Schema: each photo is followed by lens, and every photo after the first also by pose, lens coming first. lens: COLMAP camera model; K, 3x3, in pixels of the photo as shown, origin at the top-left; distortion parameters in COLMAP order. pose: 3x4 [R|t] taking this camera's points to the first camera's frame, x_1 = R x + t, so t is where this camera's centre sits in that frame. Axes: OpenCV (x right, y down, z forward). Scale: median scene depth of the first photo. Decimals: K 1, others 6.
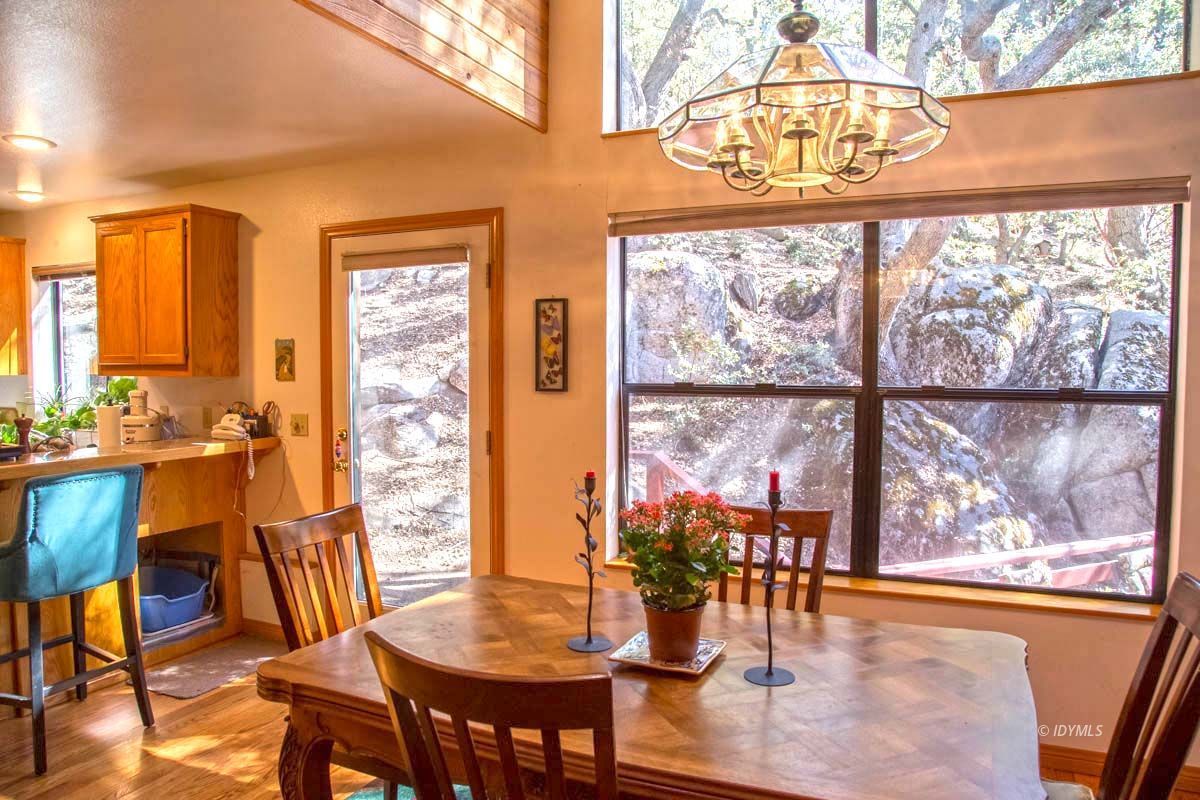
lens RADIAL K [[821.2, 0, 606.4], [0, 821.2, 408.1], [0, 0, 1]] dist [-0.129309, 0.075443]
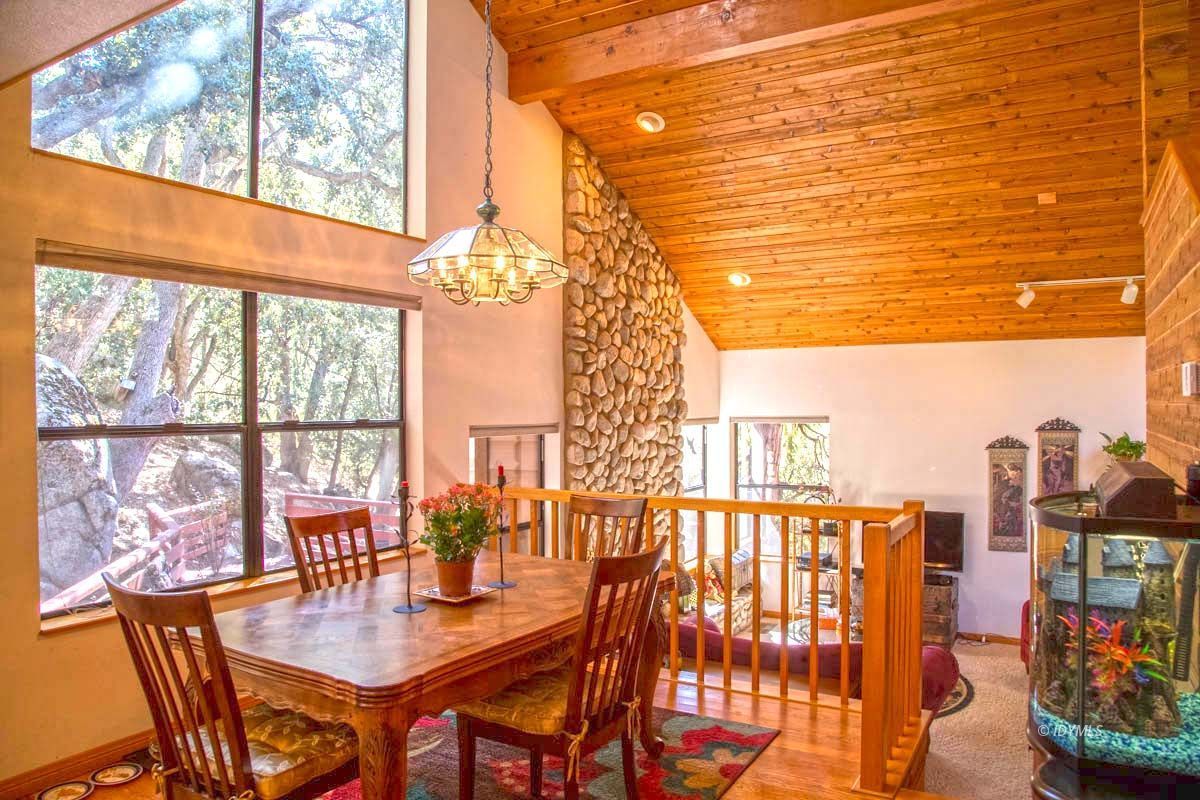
lens RADIAL K [[821.2, 0, 606.4], [0, 821.2, 408.1], [0, 0, 1]] dist [-0.129309, 0.075443]
pose [[0.120926, -0.005495, 0.992646, -0.588512], [0.055873, 0.998437, -0.001280, -0.011985], [-0.991088, 0.055617, 0.121044, 0.214194]]
